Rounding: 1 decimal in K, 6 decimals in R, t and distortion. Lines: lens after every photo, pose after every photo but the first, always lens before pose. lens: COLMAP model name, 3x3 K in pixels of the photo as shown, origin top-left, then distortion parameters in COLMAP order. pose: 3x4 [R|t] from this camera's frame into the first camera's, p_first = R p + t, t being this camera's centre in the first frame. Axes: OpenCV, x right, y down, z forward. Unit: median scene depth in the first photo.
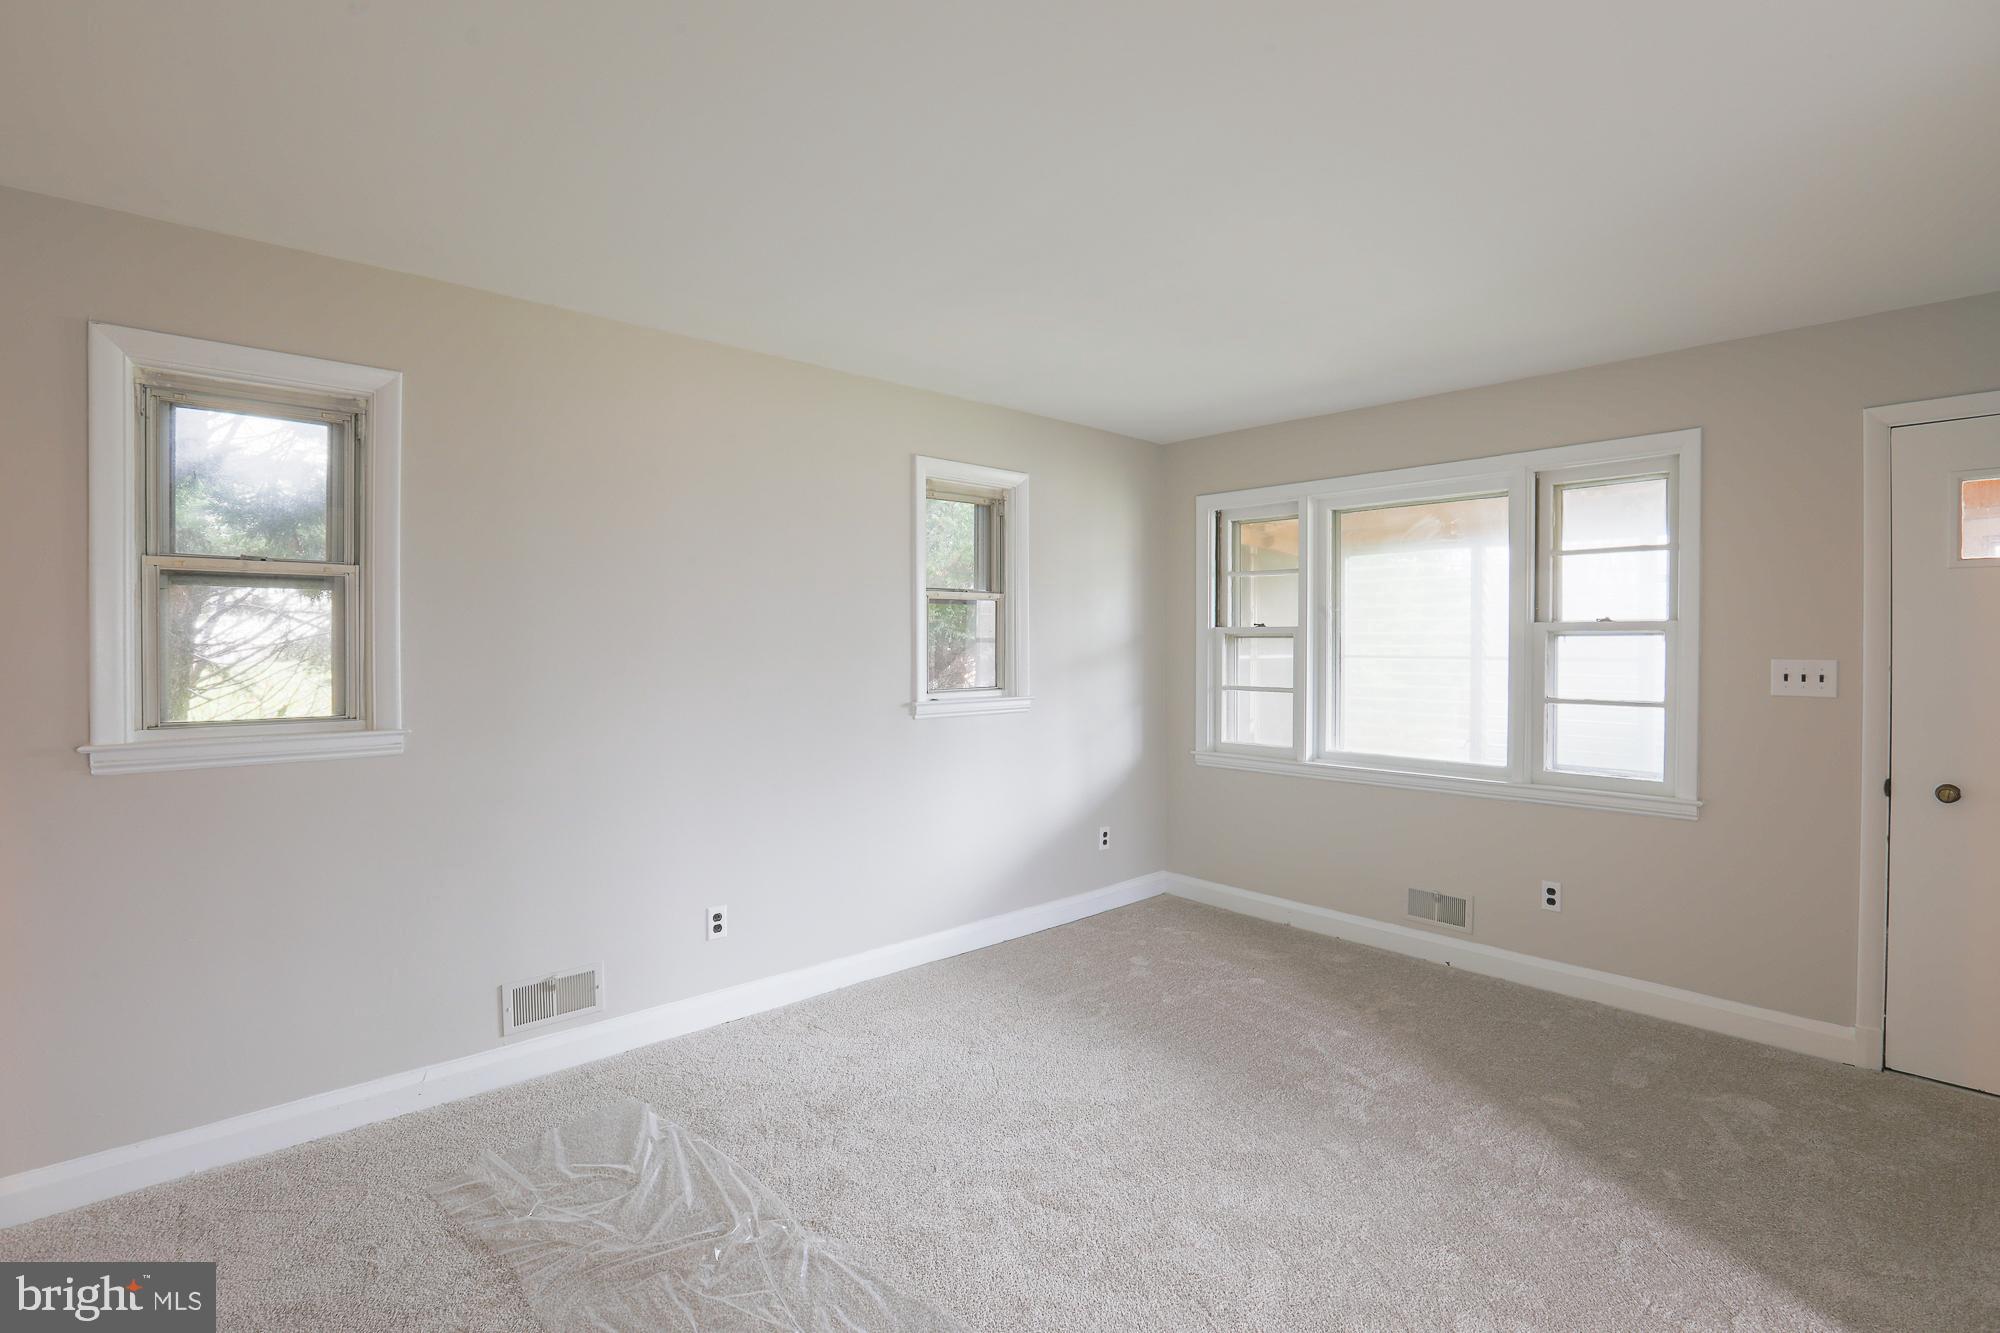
lens RADIAL K [[933.0, 0, 1001.6], [0, 933.0, 646.4], [0, 0, 1]] dist [-0.000632, -0.000067]
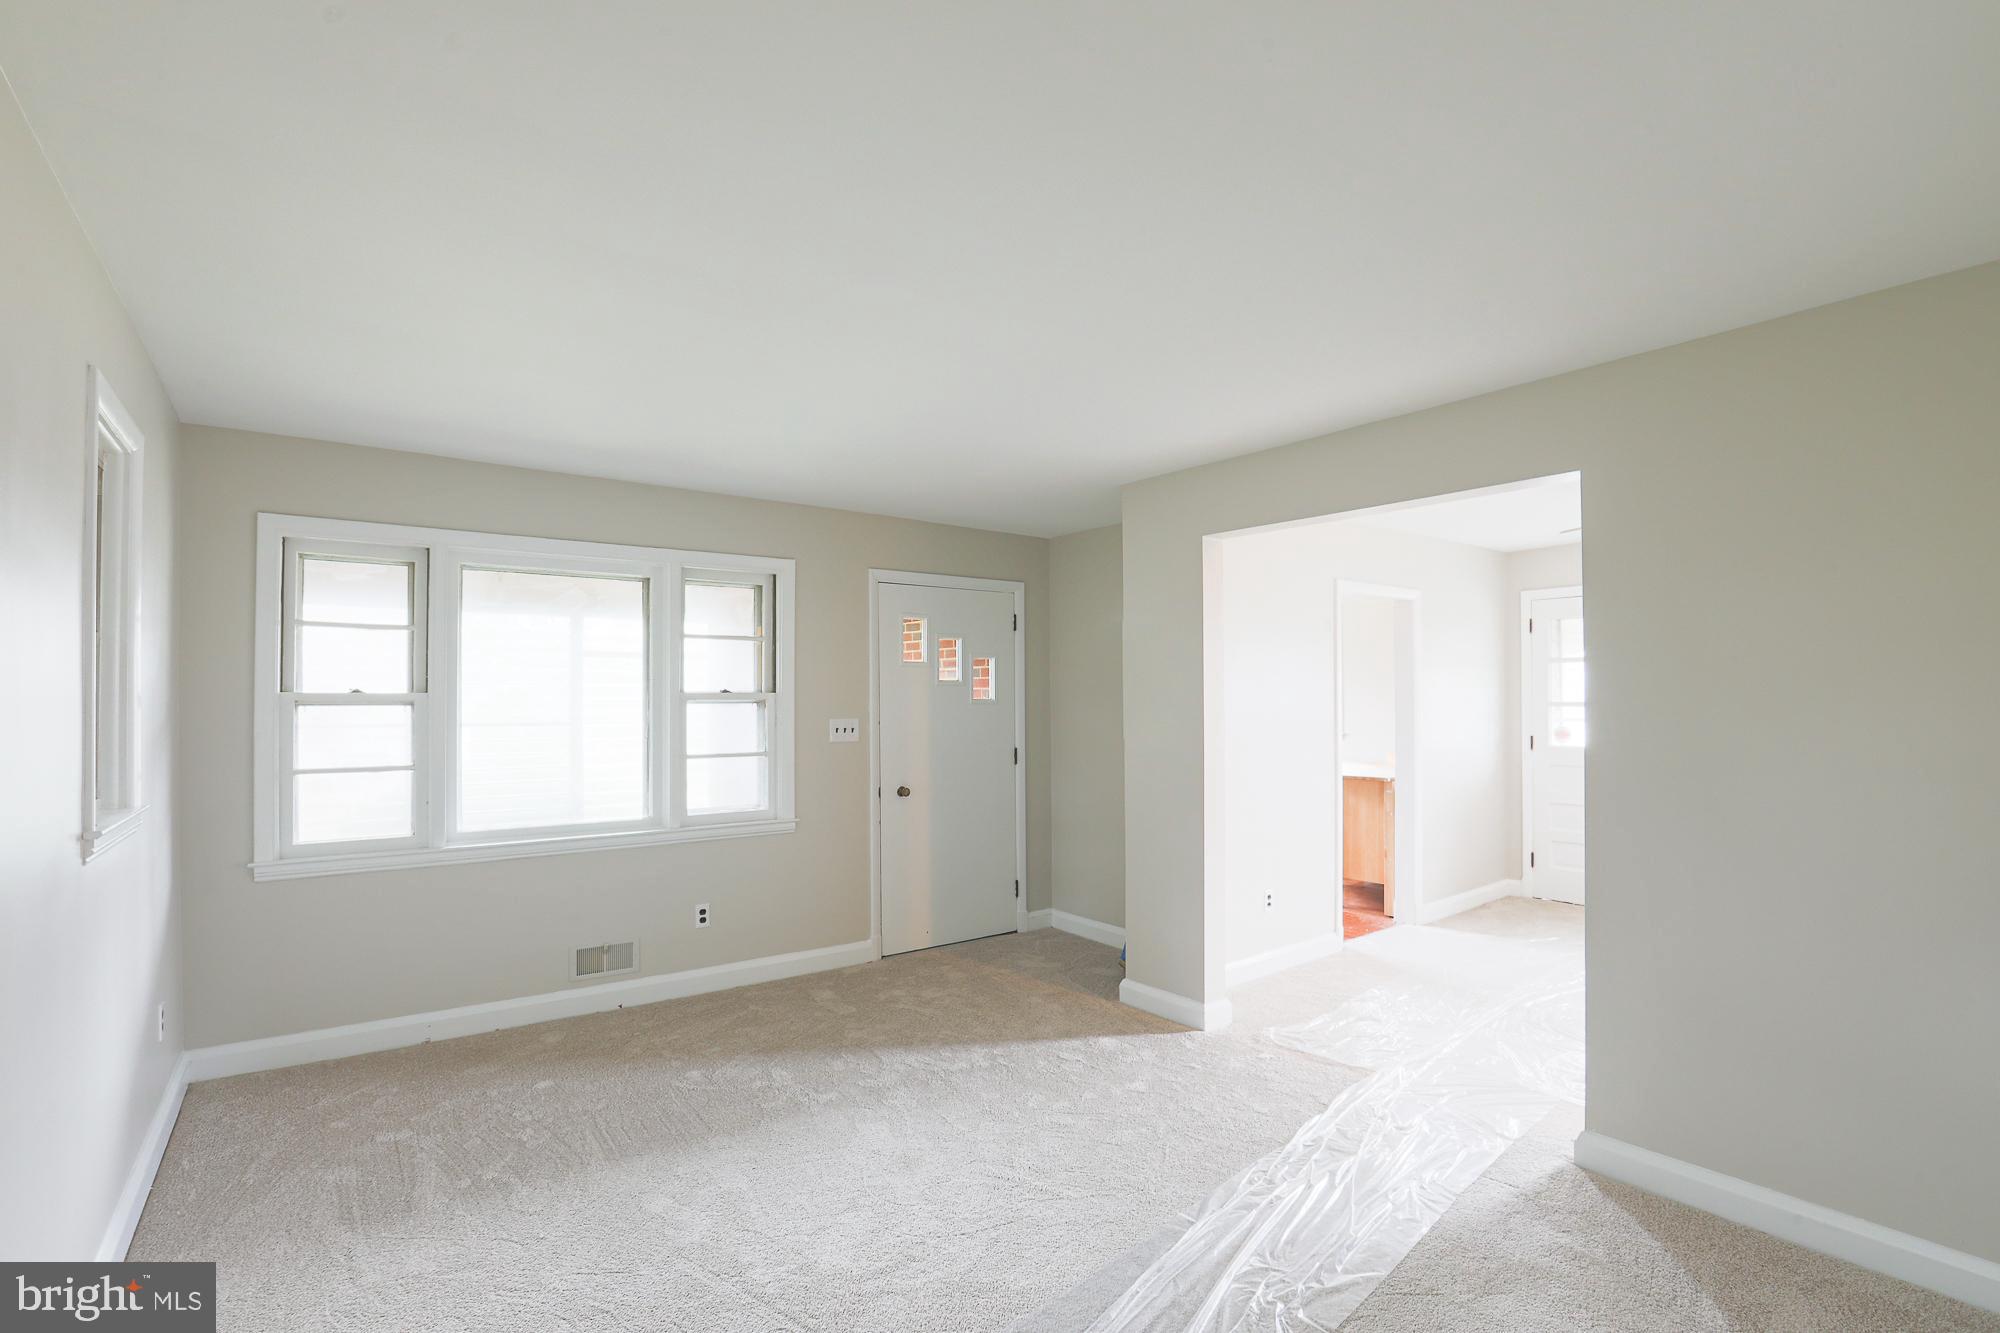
lens RADIAL K [[934.6, 0, 1001.6], [0, 934.6, 702.8], [0, 0, 1]] dist [-0.001085, 0.000038]
pose [[0.117888, 0.007446, 0.992999, -0.576216], [0.013564, 0.999867, -0.009108, 0.004593], [-0.992934, 0.014543, 0.117771, 0.453600]]
